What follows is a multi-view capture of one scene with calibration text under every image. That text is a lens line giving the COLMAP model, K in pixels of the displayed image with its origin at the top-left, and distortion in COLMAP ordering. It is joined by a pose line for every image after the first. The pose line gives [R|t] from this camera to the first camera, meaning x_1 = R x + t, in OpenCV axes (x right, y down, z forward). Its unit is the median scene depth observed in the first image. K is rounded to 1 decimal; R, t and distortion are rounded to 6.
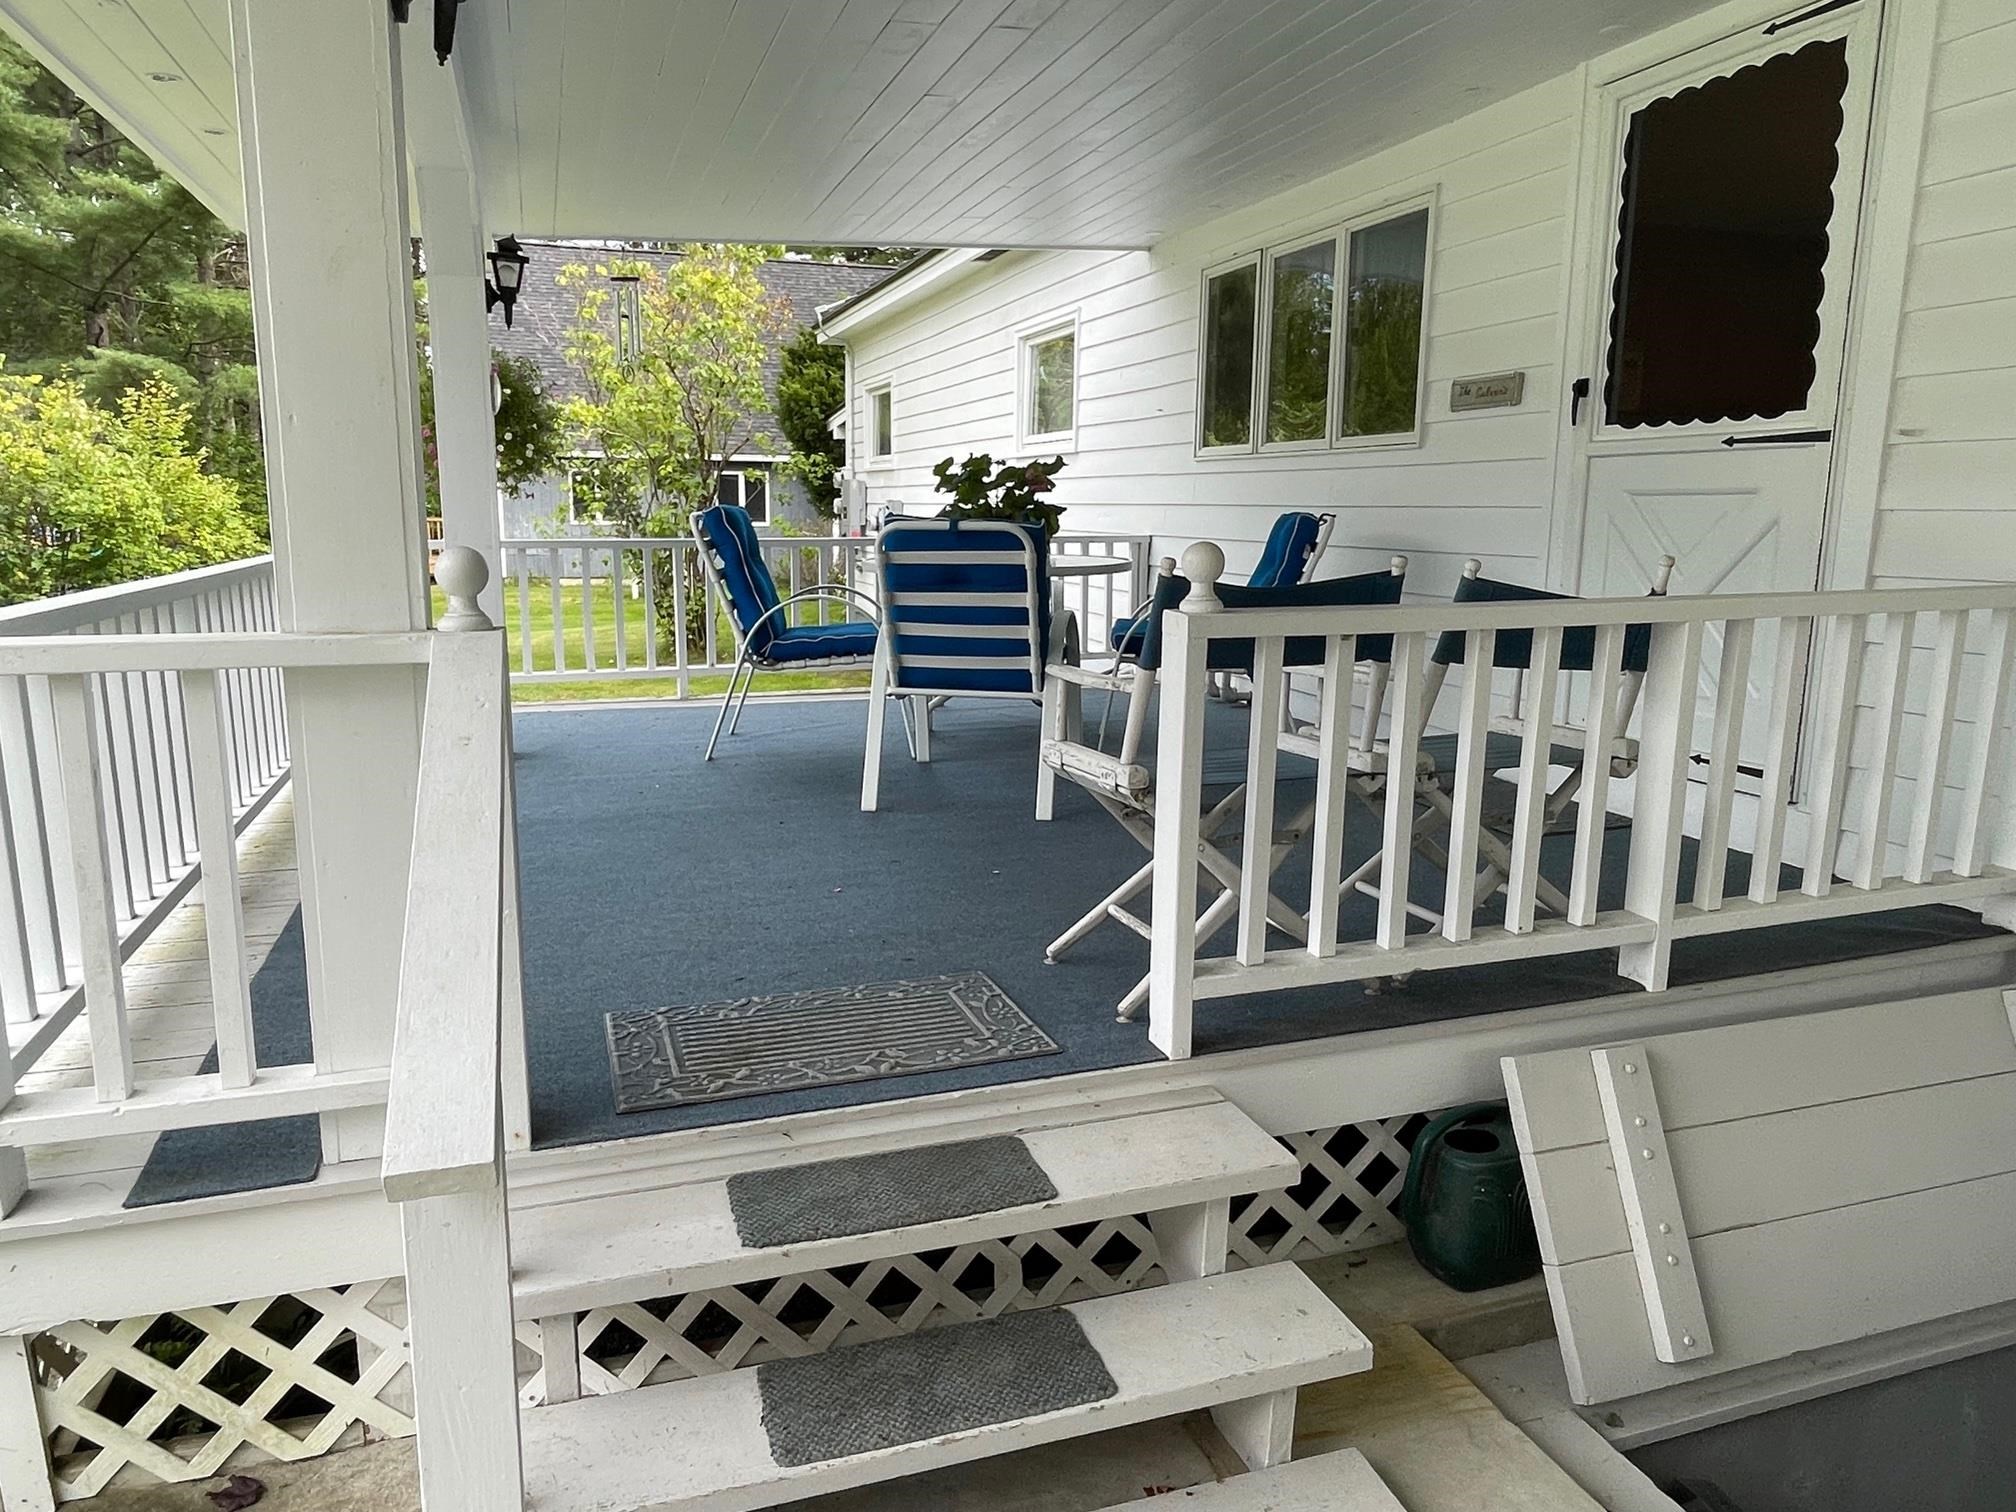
lens RADIAL K [[1348.8, 0, 1008.0], [0, 1348.8, 756.0], [0, 0, 1]] dist [-0.001687, -0.000809]
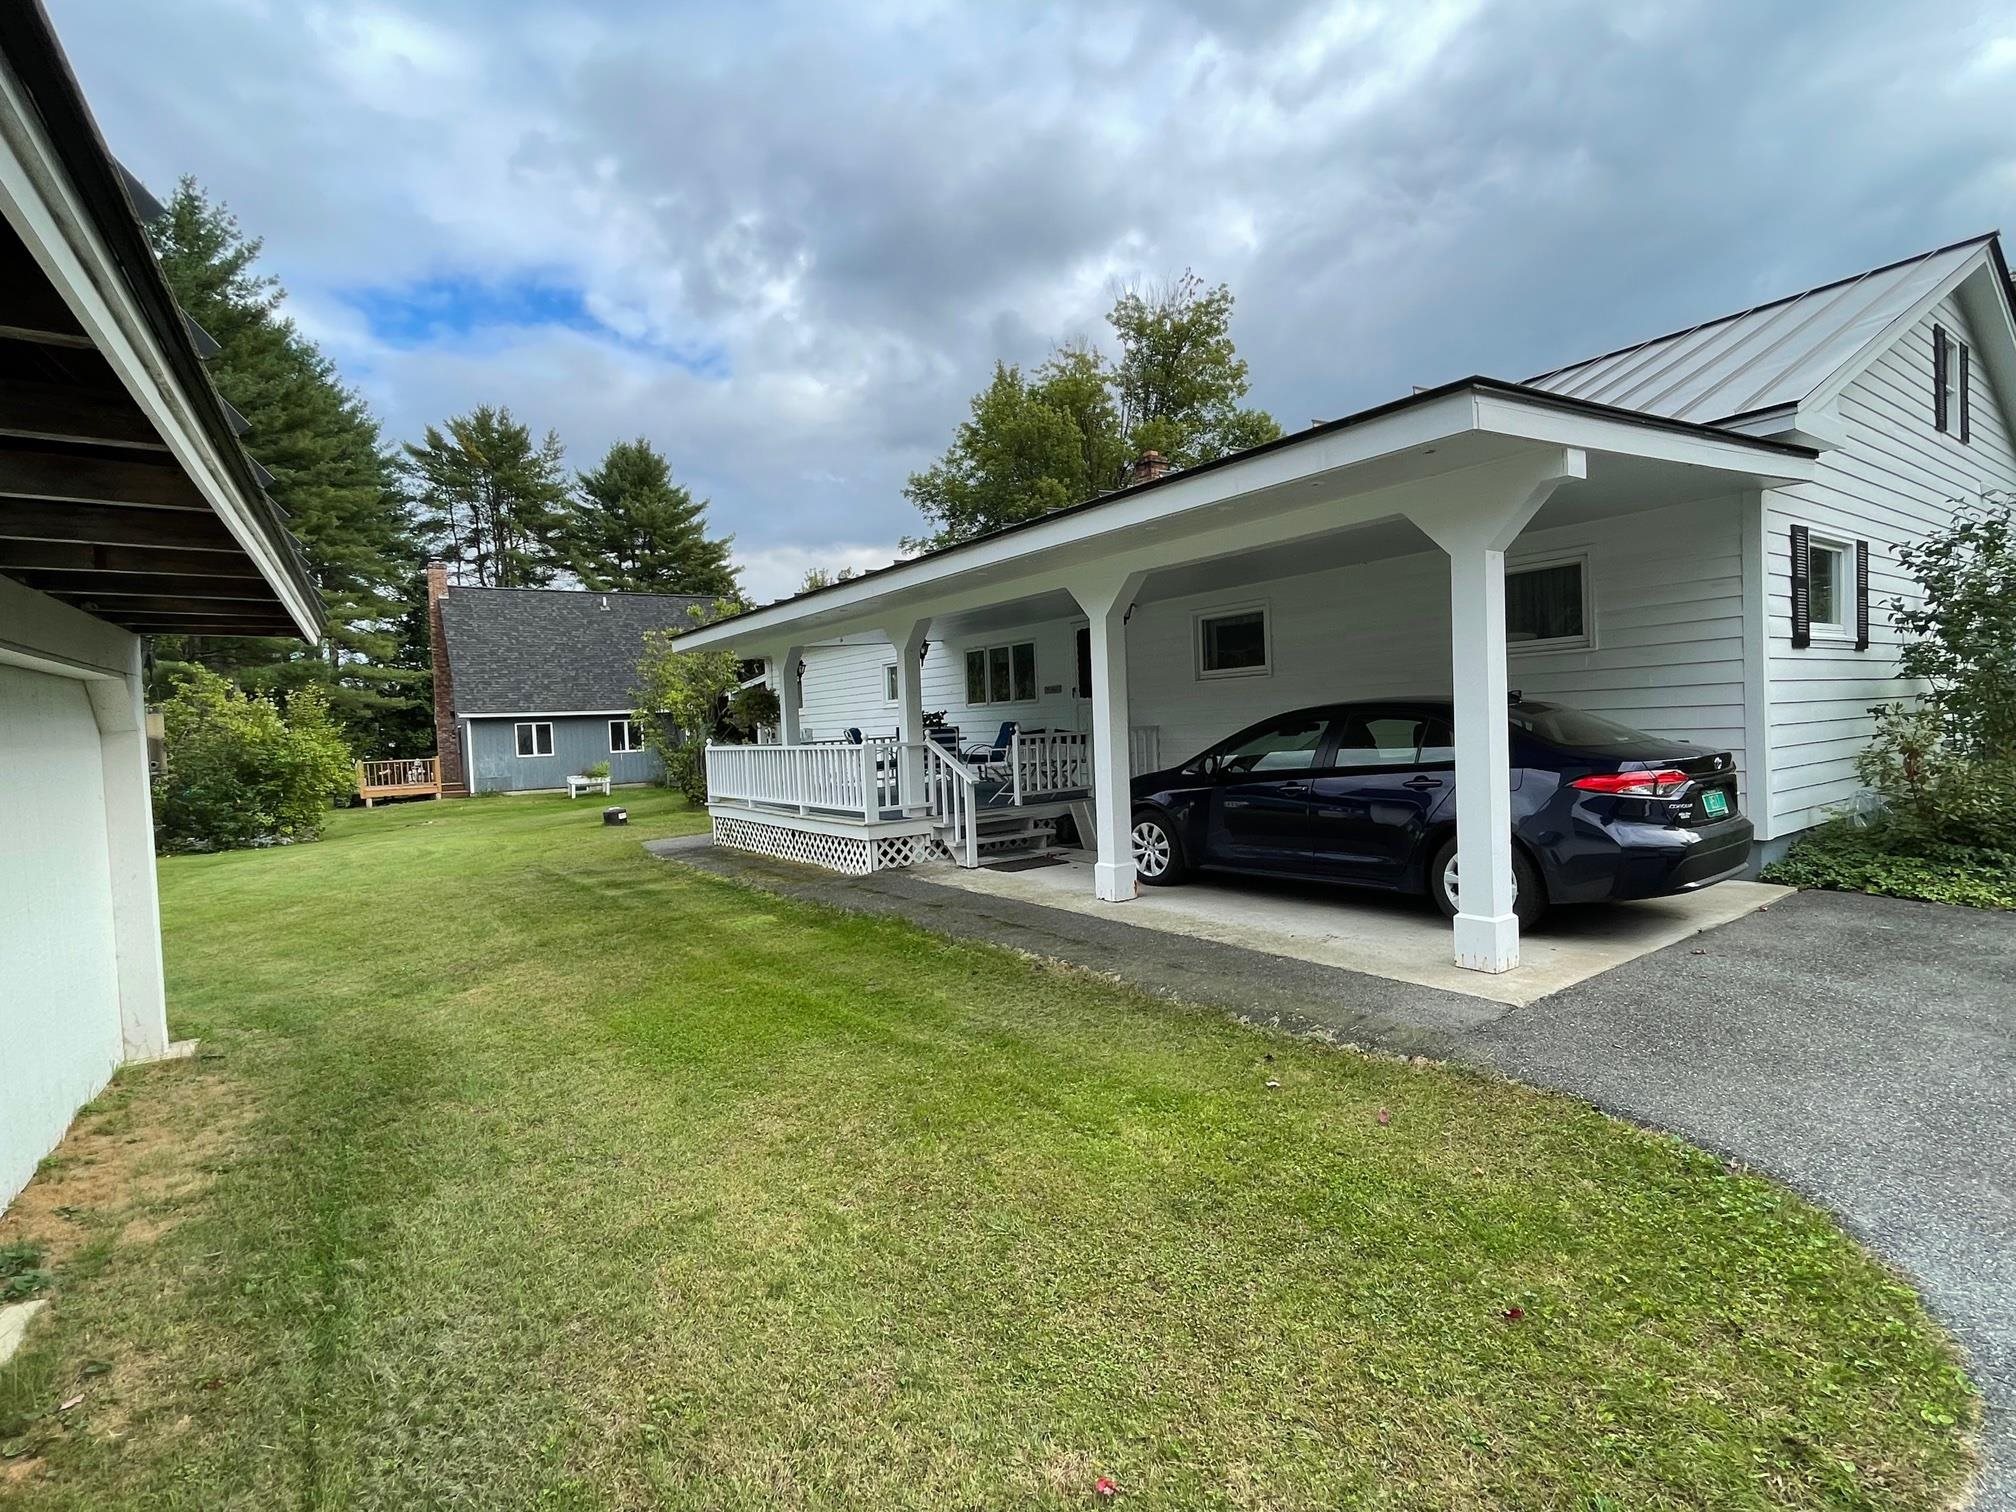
lens RADIAL K [[933.3, 0, 1008.0], [0, 933.3, 756.0], [0, 0, 1]] dist [0.001236, 0.000260]
pose [[0.957725, -0.062102, 0.280903, -1.050623], [0.104032, 0.985107, -0.136903, 0.540315], [-0.268217, 0.160338, 0.949922, -2.914111]]
